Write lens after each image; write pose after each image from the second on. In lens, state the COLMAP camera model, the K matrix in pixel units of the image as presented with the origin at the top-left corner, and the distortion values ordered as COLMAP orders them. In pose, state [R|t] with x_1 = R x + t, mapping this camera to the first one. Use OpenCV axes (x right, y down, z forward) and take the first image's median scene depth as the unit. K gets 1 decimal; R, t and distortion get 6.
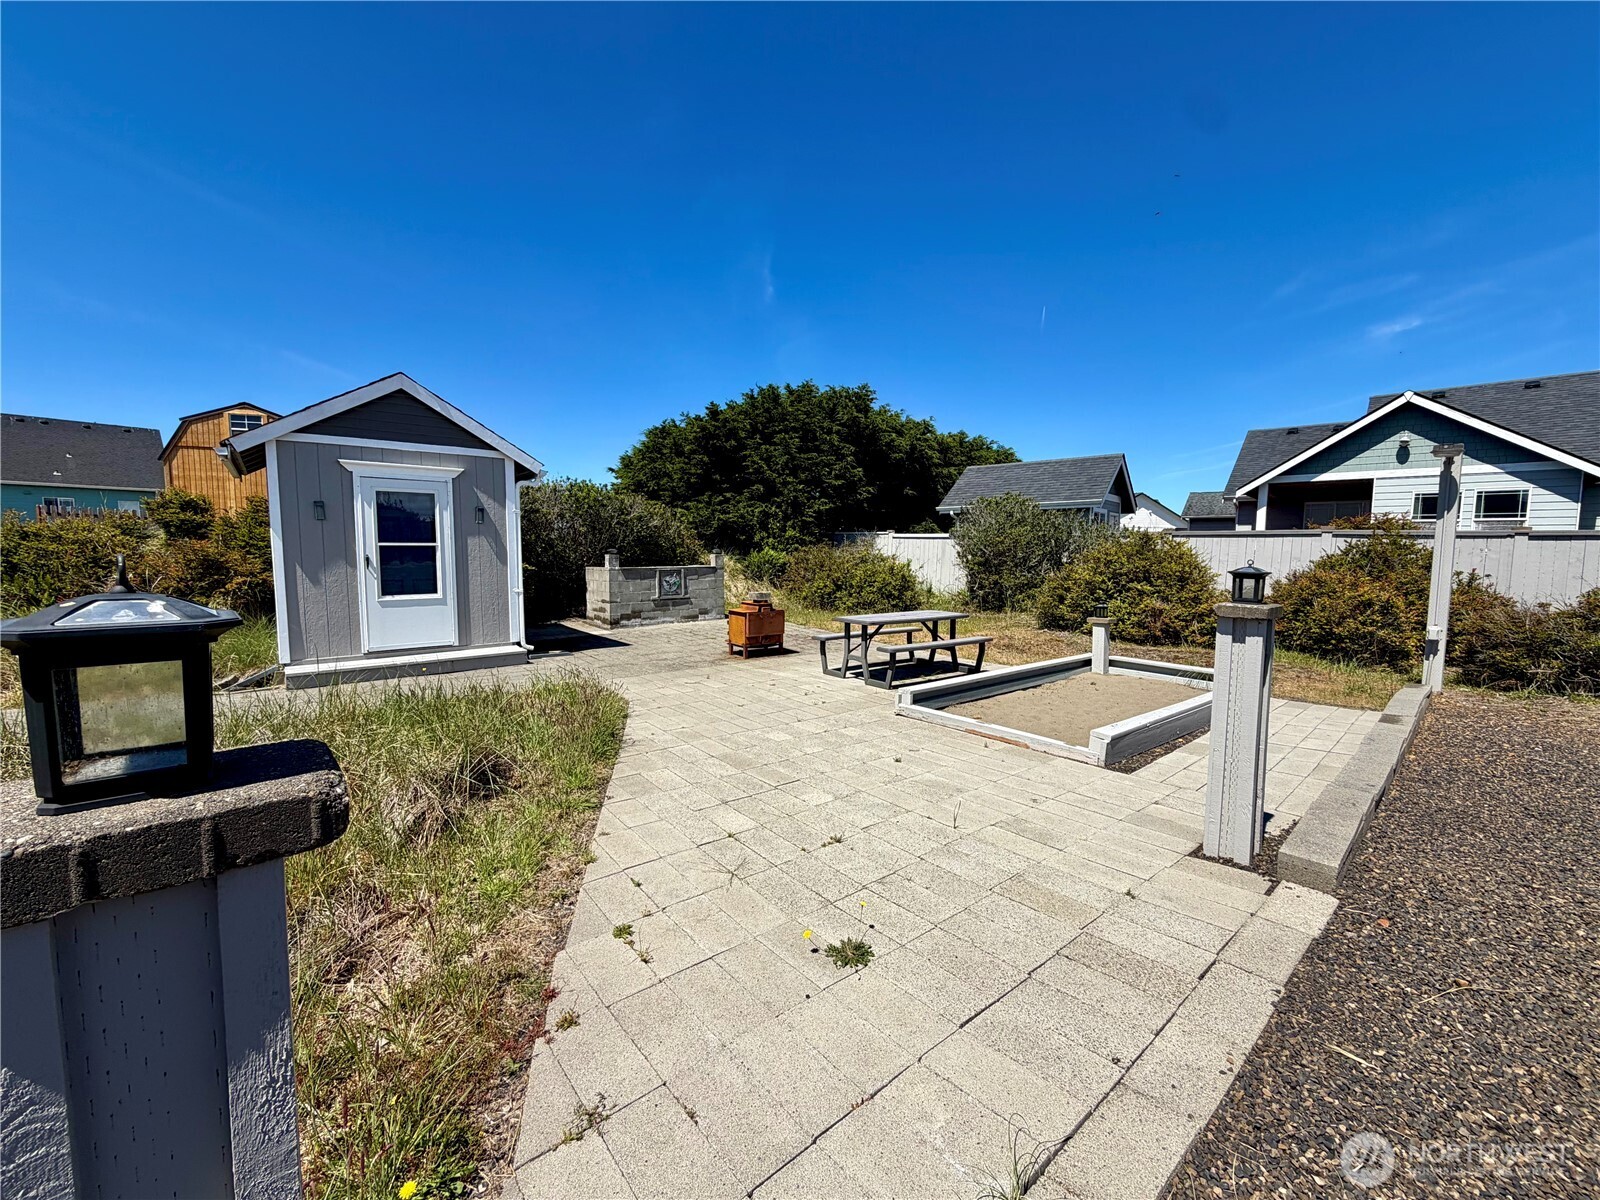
lens RADIAL K [[641.9, 0, 800.0], [0, 641.9, 600.0], [0, 0, 1]] dist [-0.001188, -0.000106]
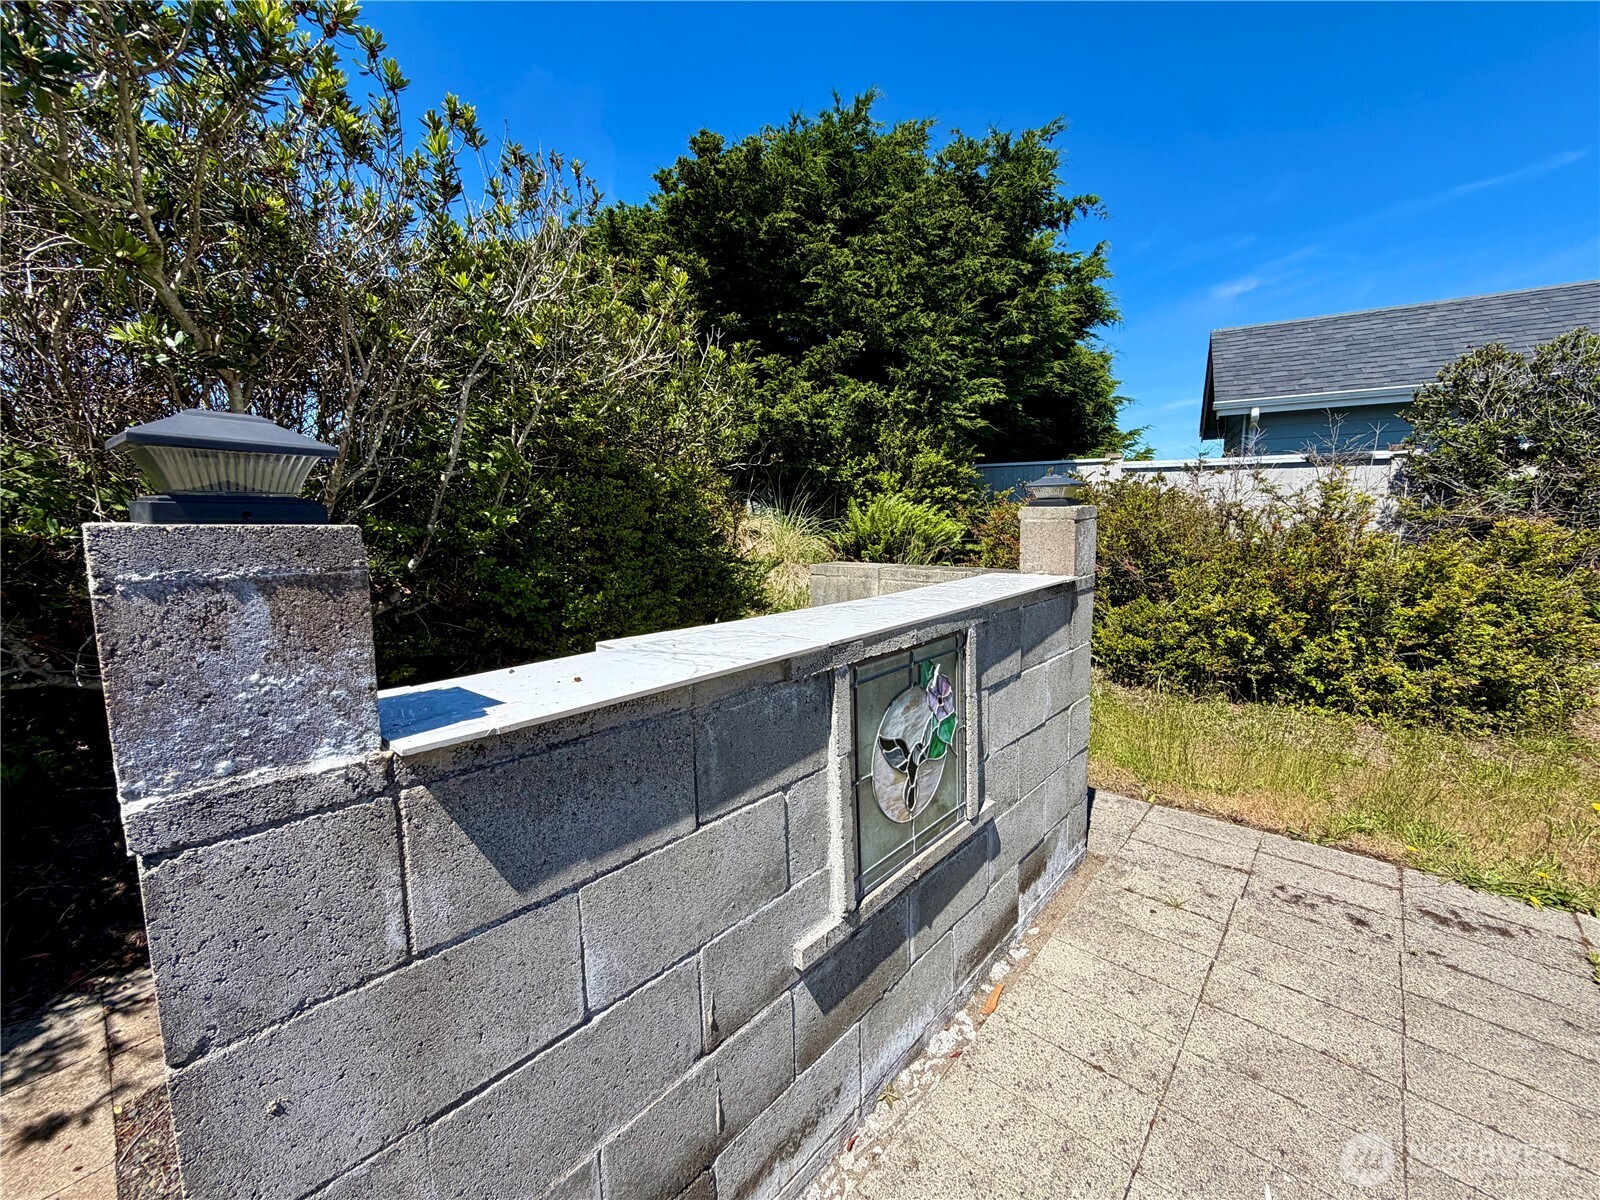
lens RADIAL K [[641.9, 0, 800.0], [0, 641.9, 600.0], [0, 0, 1]] dist [-0.001188, -0.000106]
pose [[0.983901, -0.065852, 0.166138, -0.196035], [0.057558, 0.996867, 0.054254, -0.050387], [-0.169190, -0.043818, 0.984609, 0.728051]]
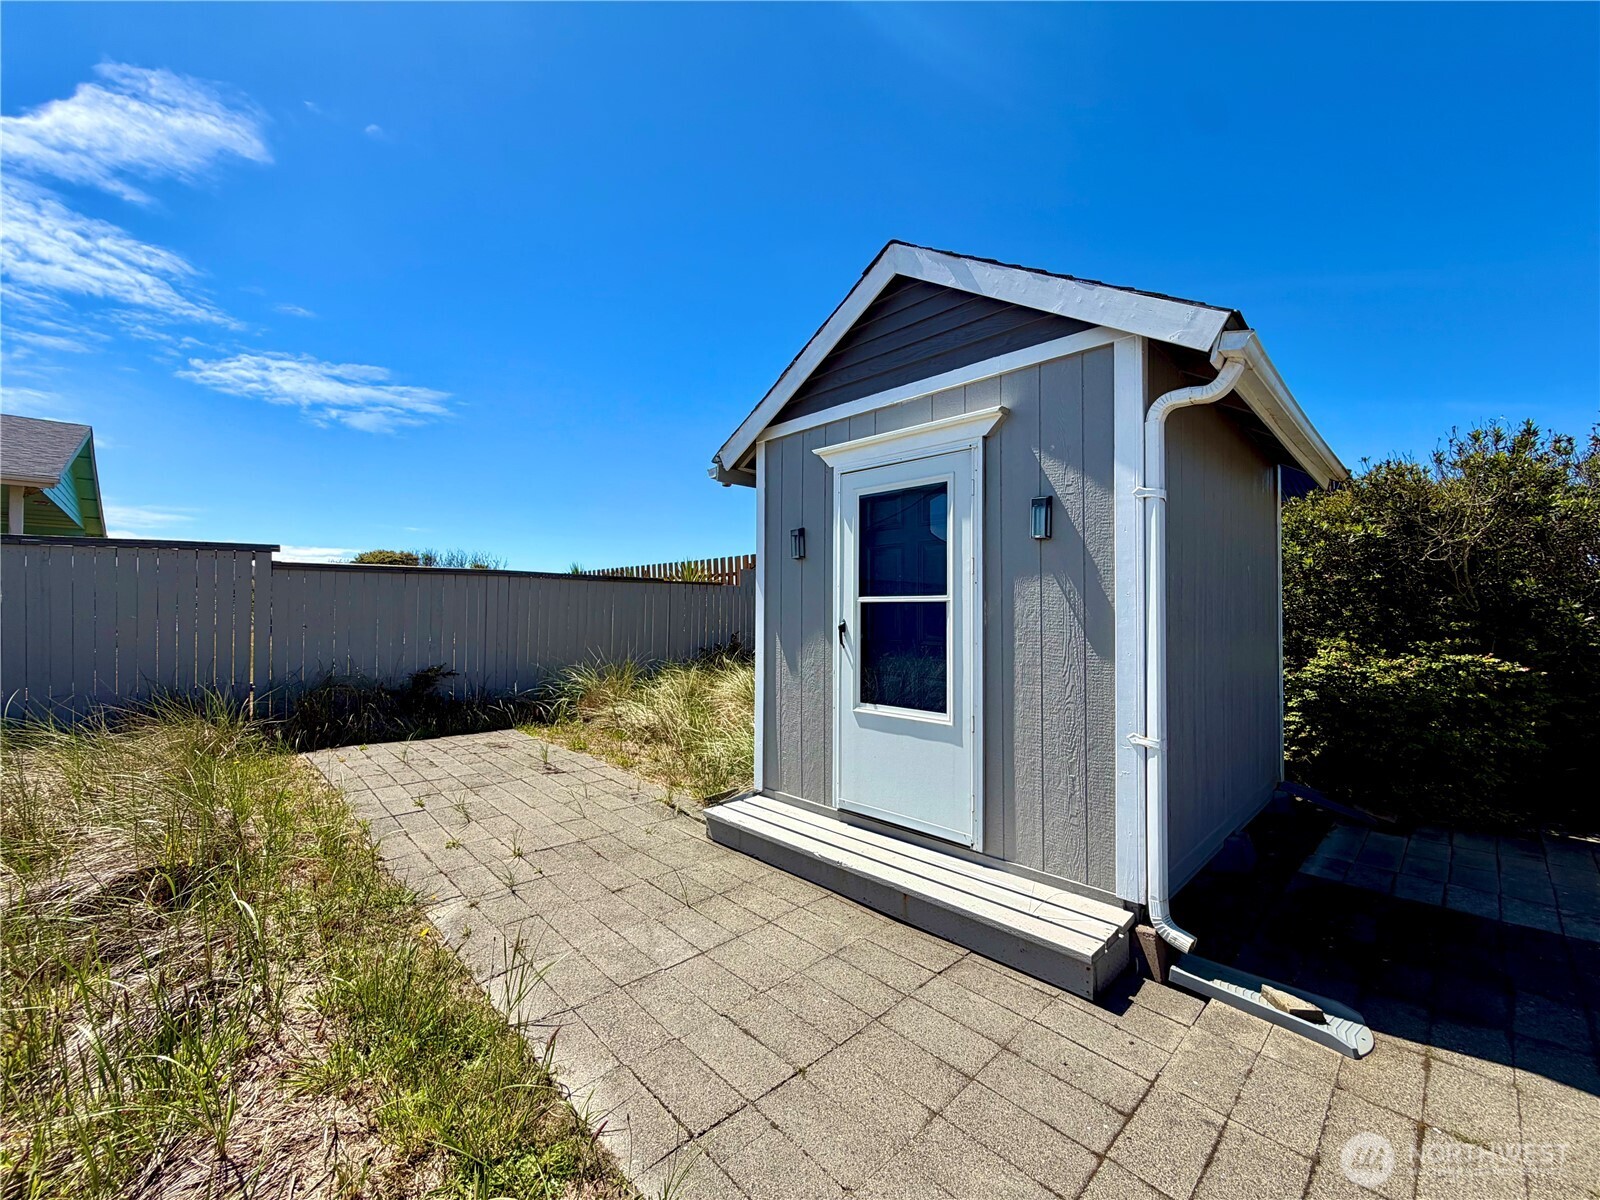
lens RADIAL K [[641.9, 0, 800.0], [0, 641.9, 600.0], [0, 0, 1]] dist [-0.001188, -0.000106]
pose [[0.087721, -0.017632, -0.995989, -0.078031], [-0.085127, 0.996053, -0.025131, -0.034703], [0.992501, 0.086990, 0.085874, 0.450933]]
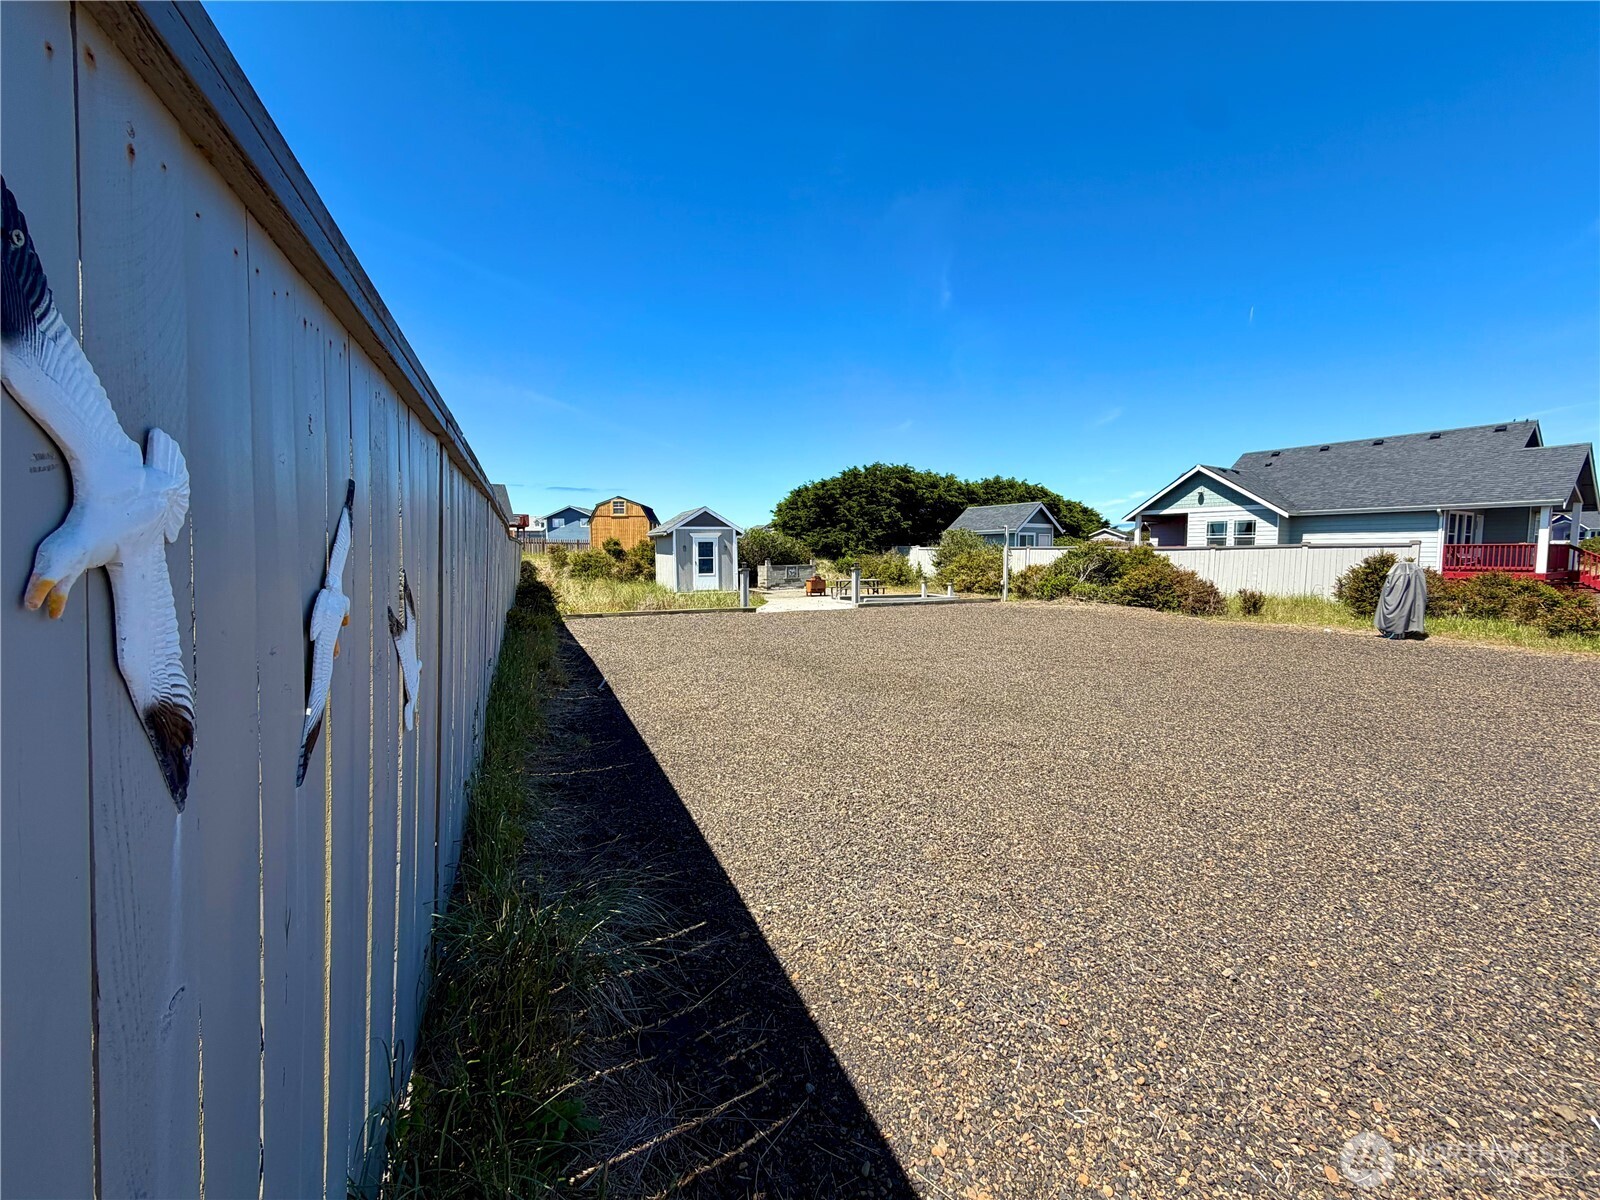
lens RADIAL K [[641.9, 0, 800.0], [0, 641.9, 600.0], [0, 0, 1]] dist [-0.001188, -0.000106]
pose [[0.967511, 0.007350, -0.252722, 0.344930], [-0.008958, 0.999946, -0.005211, 0.071588], [0.252670, 0.007305, 0.967525, -1.035398]]
